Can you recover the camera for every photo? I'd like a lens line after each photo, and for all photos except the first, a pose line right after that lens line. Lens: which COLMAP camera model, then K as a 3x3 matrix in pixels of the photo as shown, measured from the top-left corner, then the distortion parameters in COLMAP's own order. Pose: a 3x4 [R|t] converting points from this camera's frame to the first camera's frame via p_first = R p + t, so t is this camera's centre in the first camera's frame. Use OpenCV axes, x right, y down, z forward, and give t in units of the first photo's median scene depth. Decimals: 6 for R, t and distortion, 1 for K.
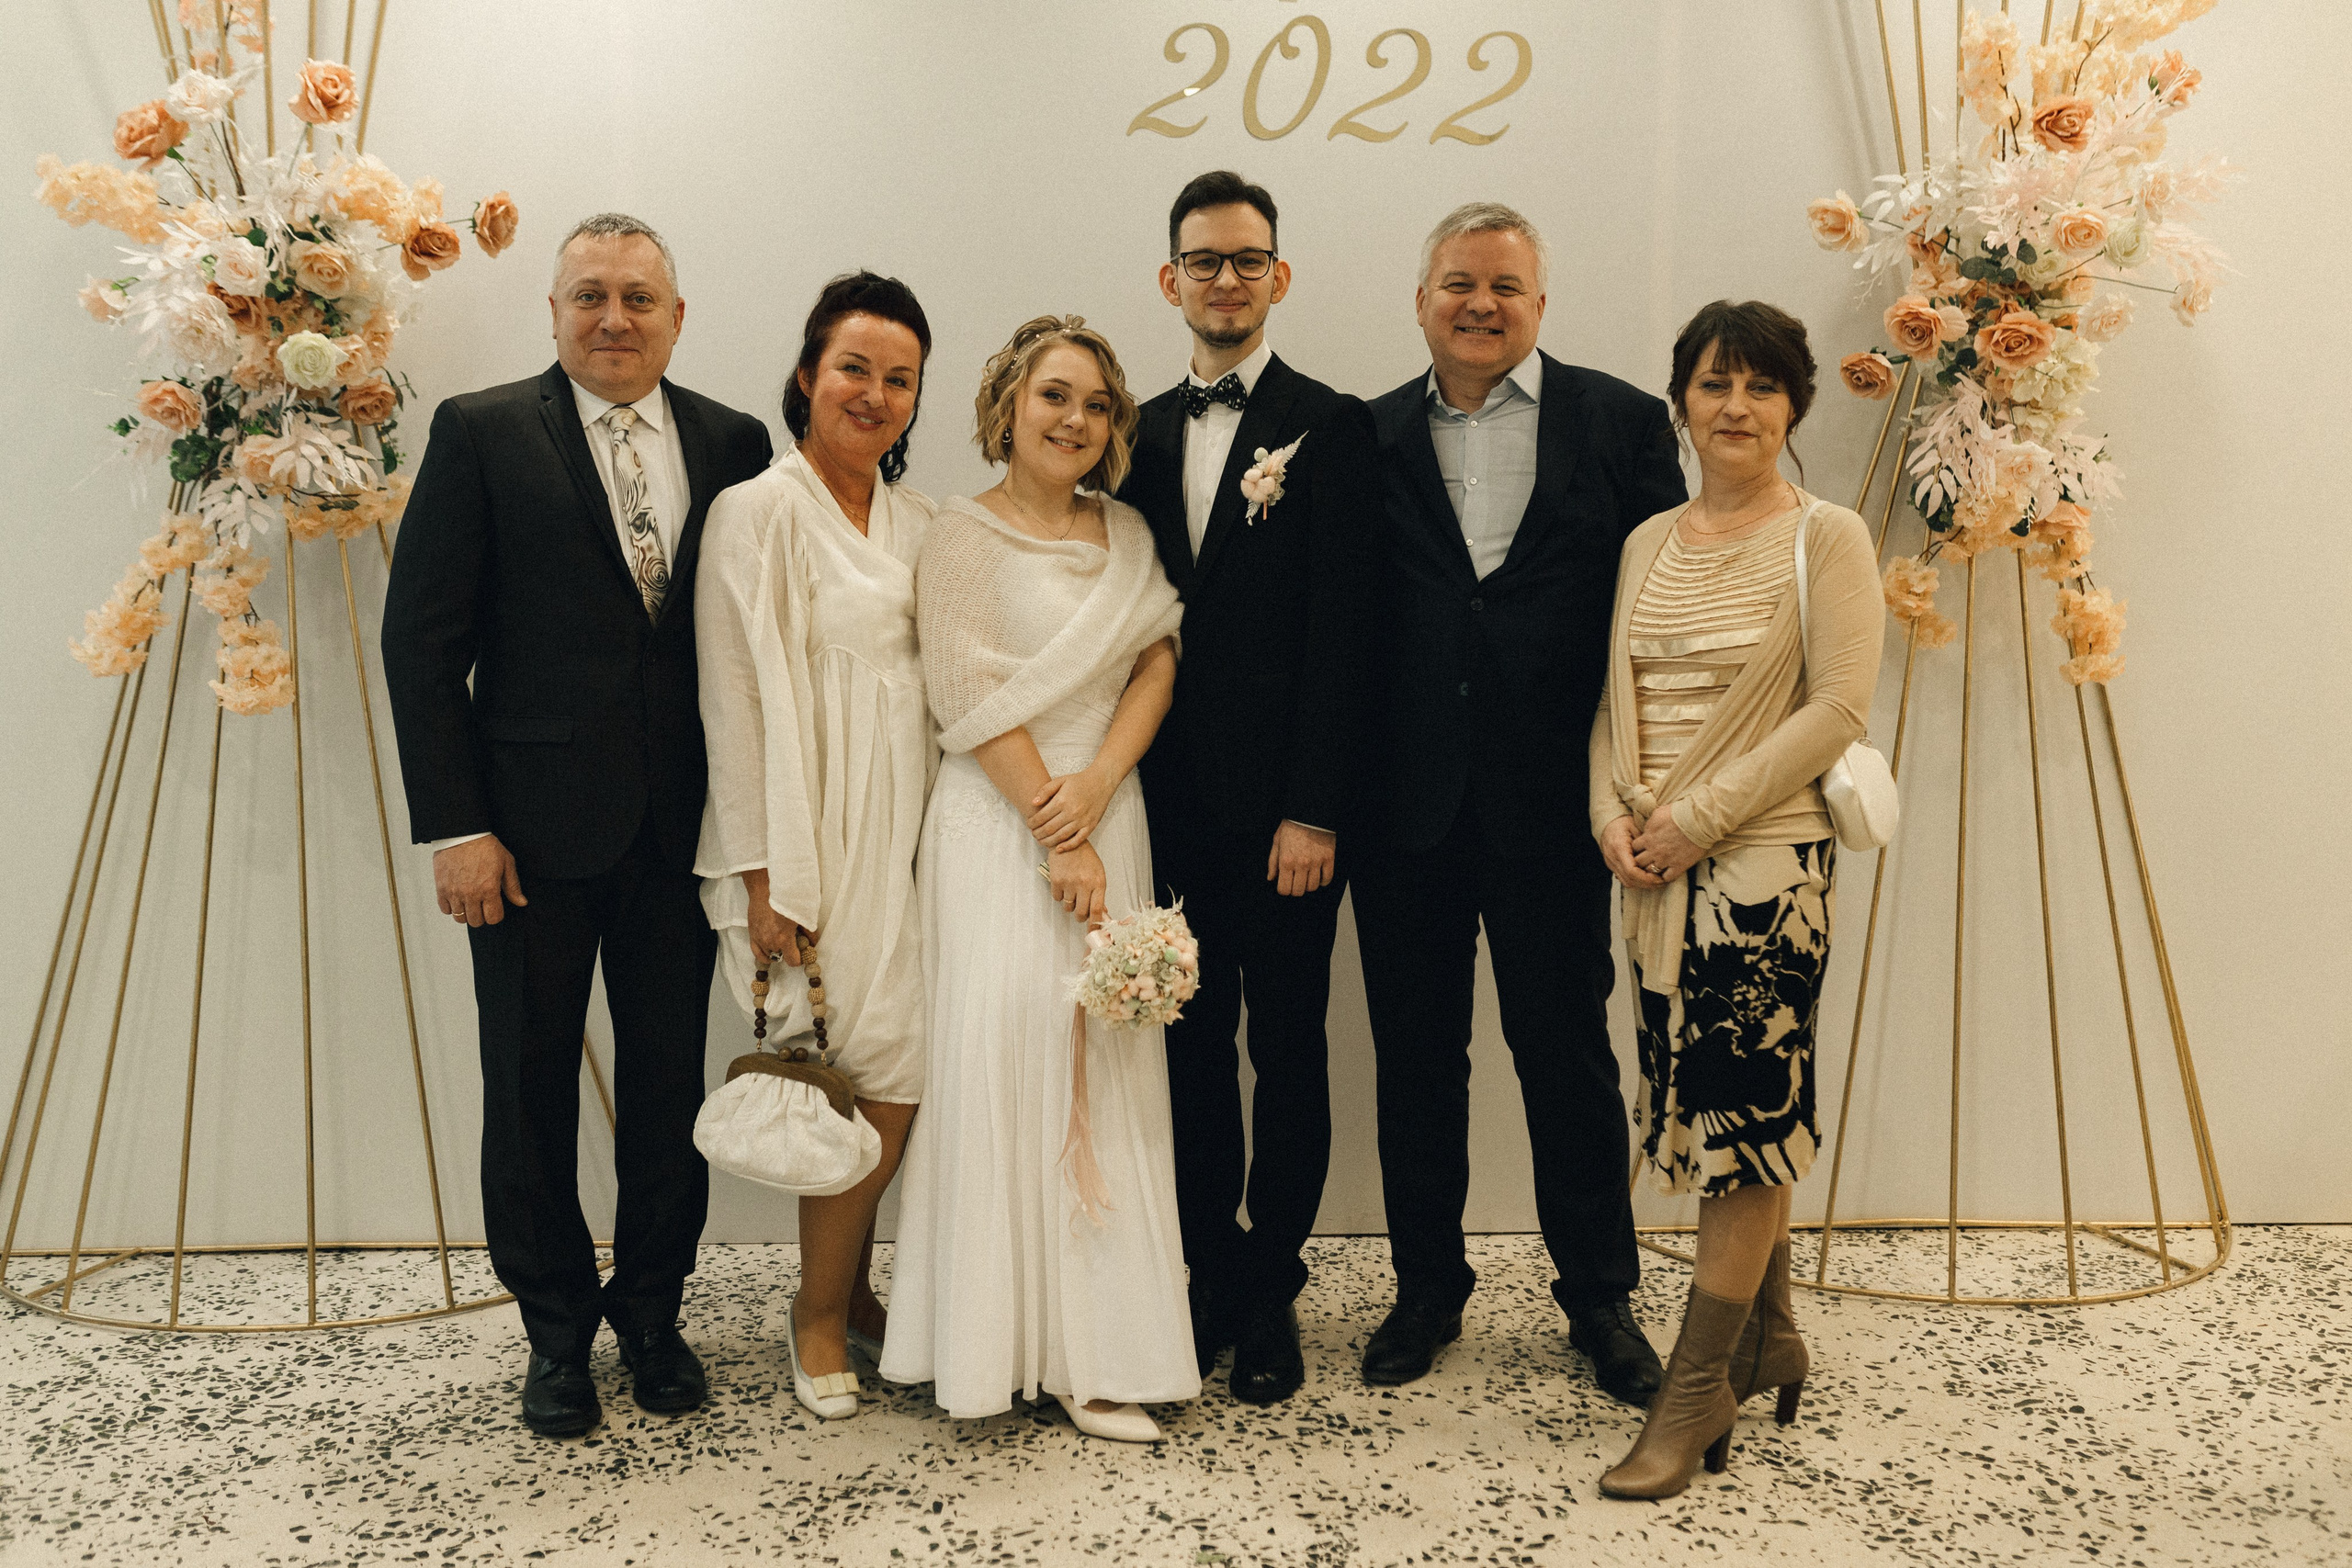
lens RADIAL K [[2190.9, 0, 1175.2], [0, 2190.9, 772.6], [0, 0, 1]] dist [-0.000836, 0.008962]
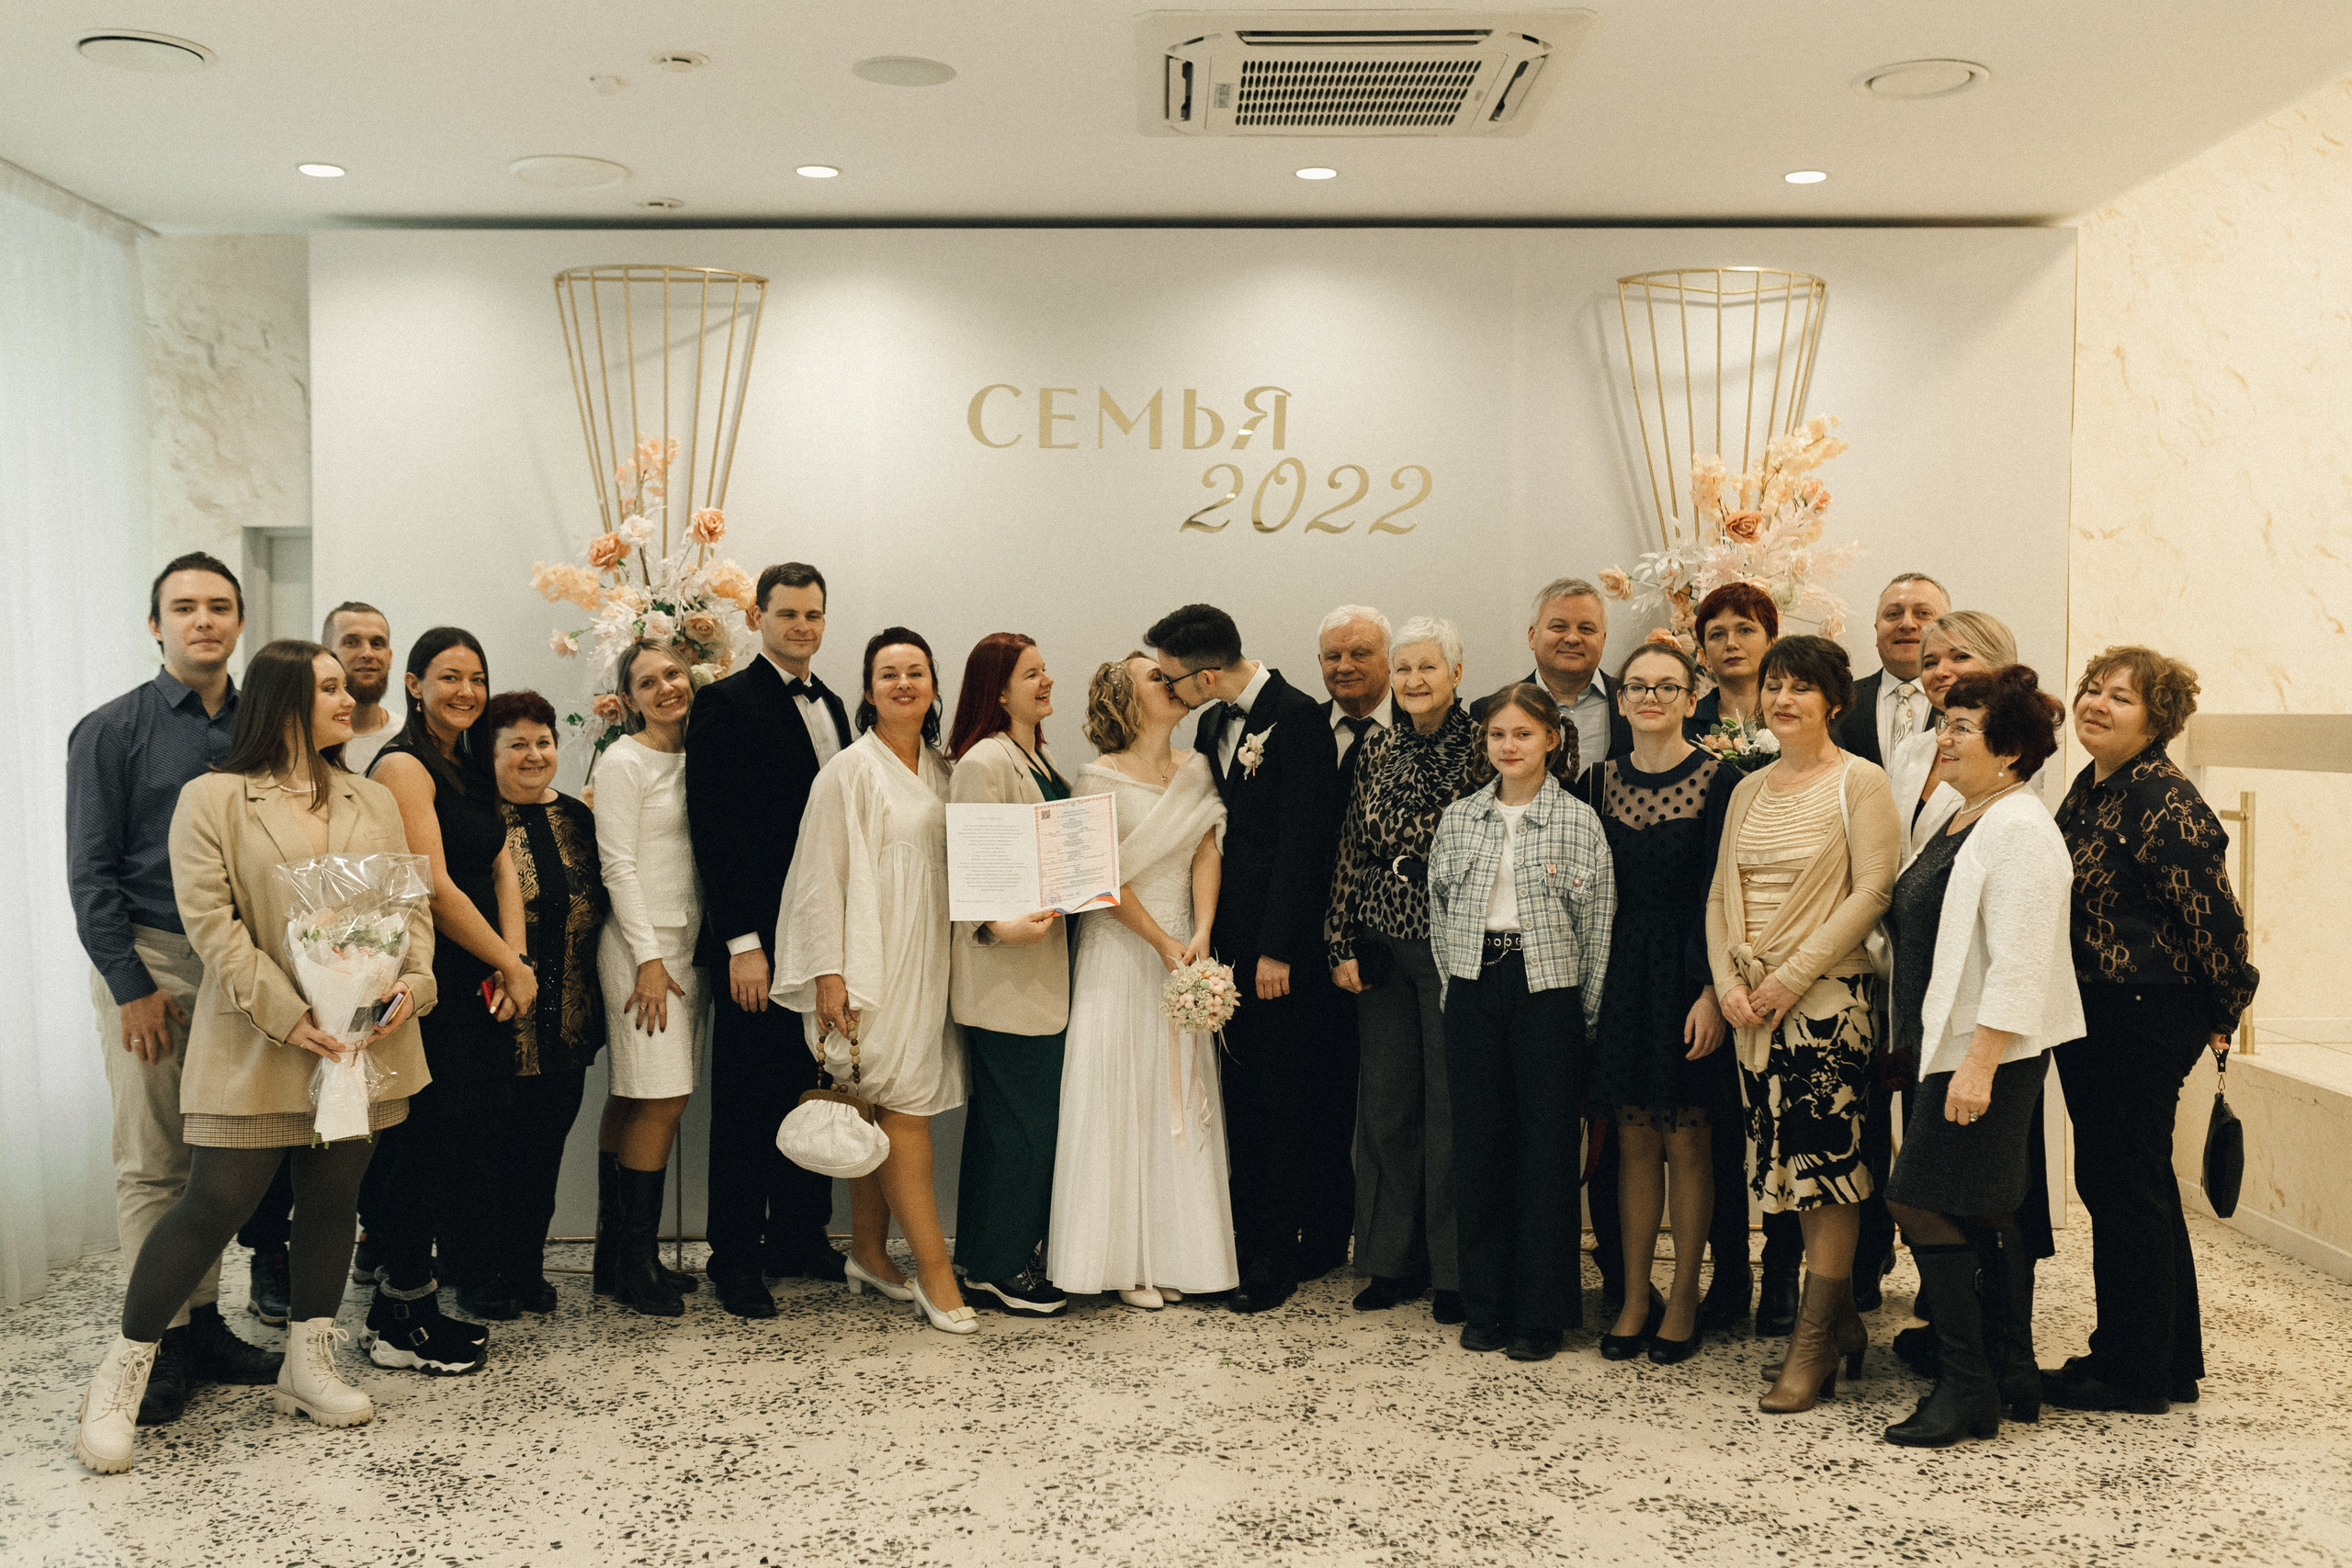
lens RADIAL K [[2244.9, 0, 1183.8], [0, 2244.9, 788.7], [0, 0, 1]] dist [-0.001426, 0.009177]
pose [[0.999435, -0.009516, -0.032228, 0.036778], [0.006303, 0.995131, -0.098363, 0.068164], [0.033007, 0.098104, 0.994629, -0.713488]]
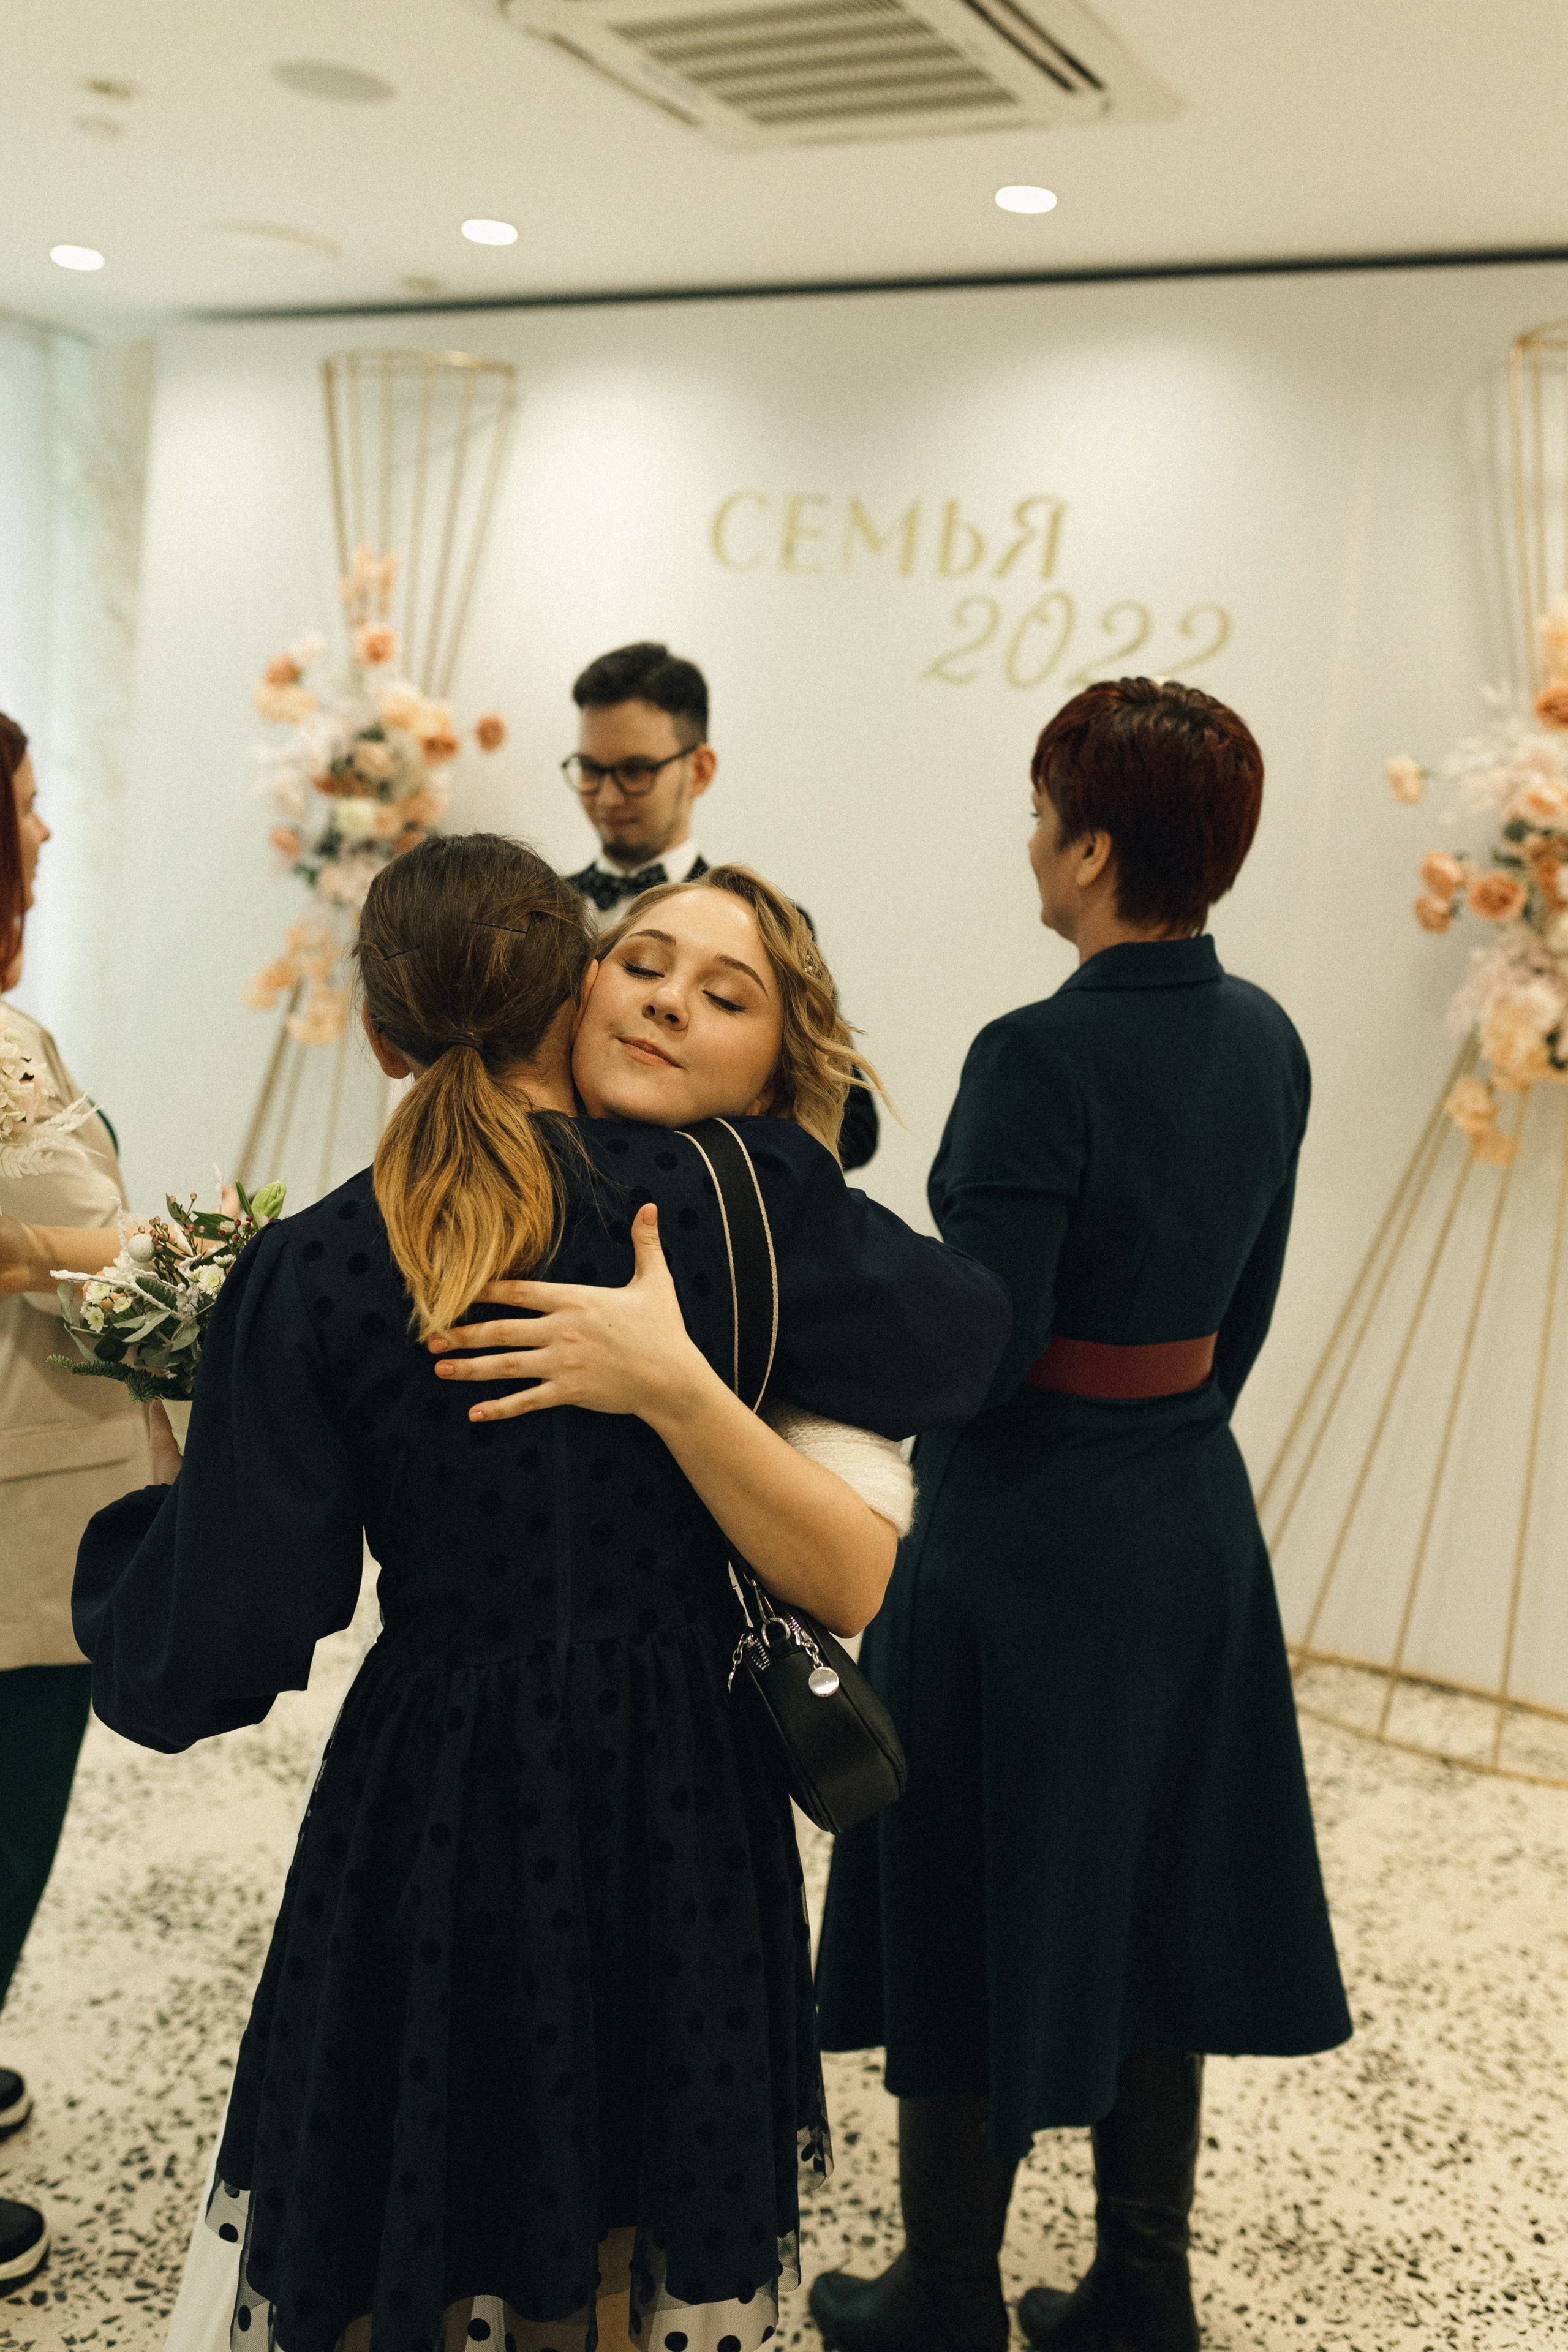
lens RADIAL K [[2245.1, 0, 784.0], [0, 2245.1, 1176.0], [0, 0, 1]] dist [-0.001426, 0.009177]
pose [[0.842755, 0.146118, -0.518087, 0.728456], [-0.152640, 0.987817, 0.030303, -0.035023], [0.516203, 0.053543, 0.854791, -0.180499]]
